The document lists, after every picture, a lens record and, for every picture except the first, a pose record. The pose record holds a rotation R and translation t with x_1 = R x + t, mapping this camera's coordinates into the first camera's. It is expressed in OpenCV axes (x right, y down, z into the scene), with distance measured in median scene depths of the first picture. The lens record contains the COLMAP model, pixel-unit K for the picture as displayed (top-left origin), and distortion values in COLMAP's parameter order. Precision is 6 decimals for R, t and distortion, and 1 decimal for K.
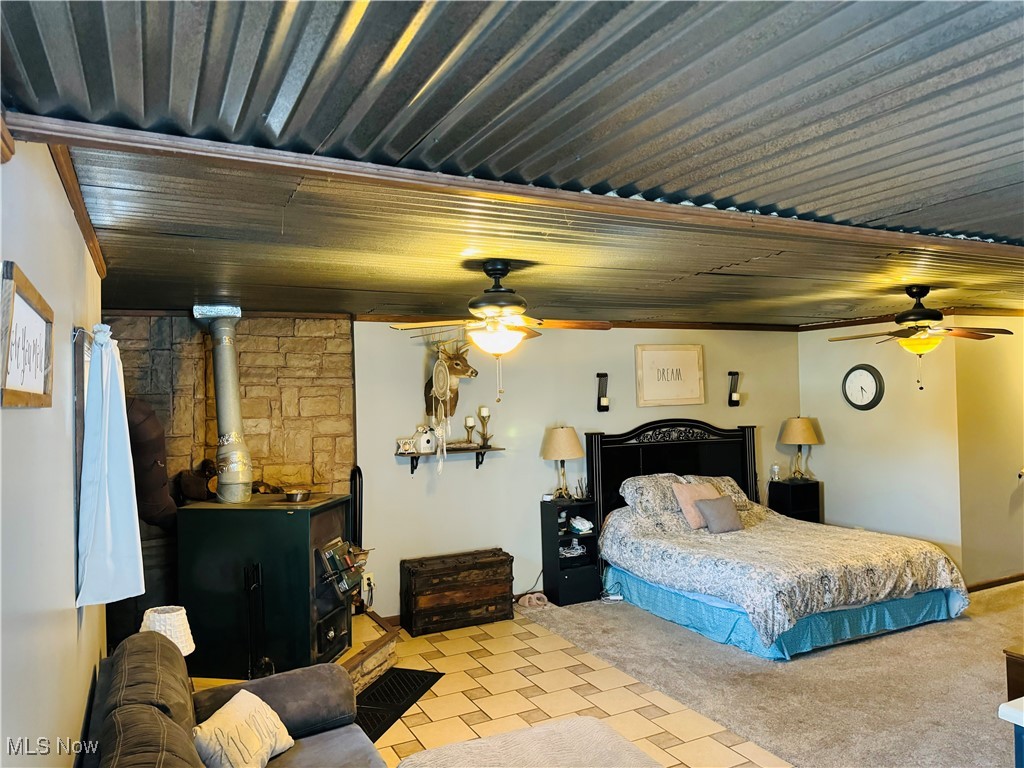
lens RADIAL K [[721.1, 0, 513.2], [0, 721.1, 380.8], [0, 0, 1]] dist [0.084294, -0.008259]
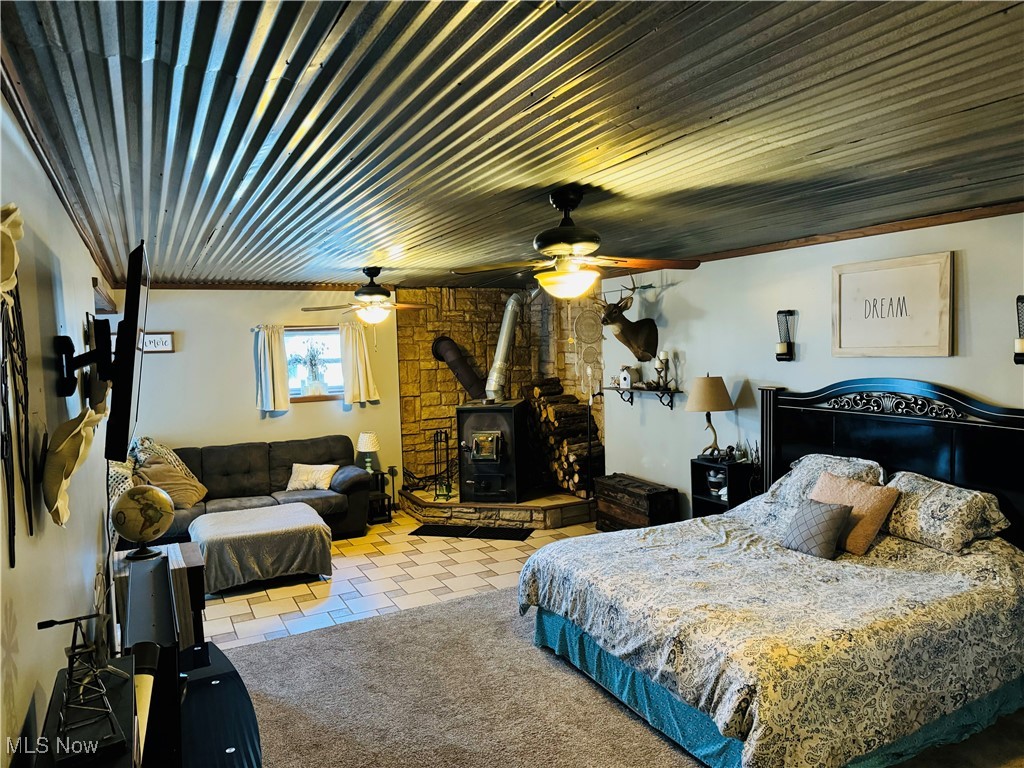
lens RADIAL K [[721.1, 0, 511.9], [0, 721.1, 386.4], [0, 0, 1]] dist [0.084294, -0.008259]
pose [[-0.005137, 0.090273, -0.995904, 0.976313], [0.044997, 0.994929, 0.089953, -0.014463], [0.998974, -0.044351, -0.009173, 0.782124]]
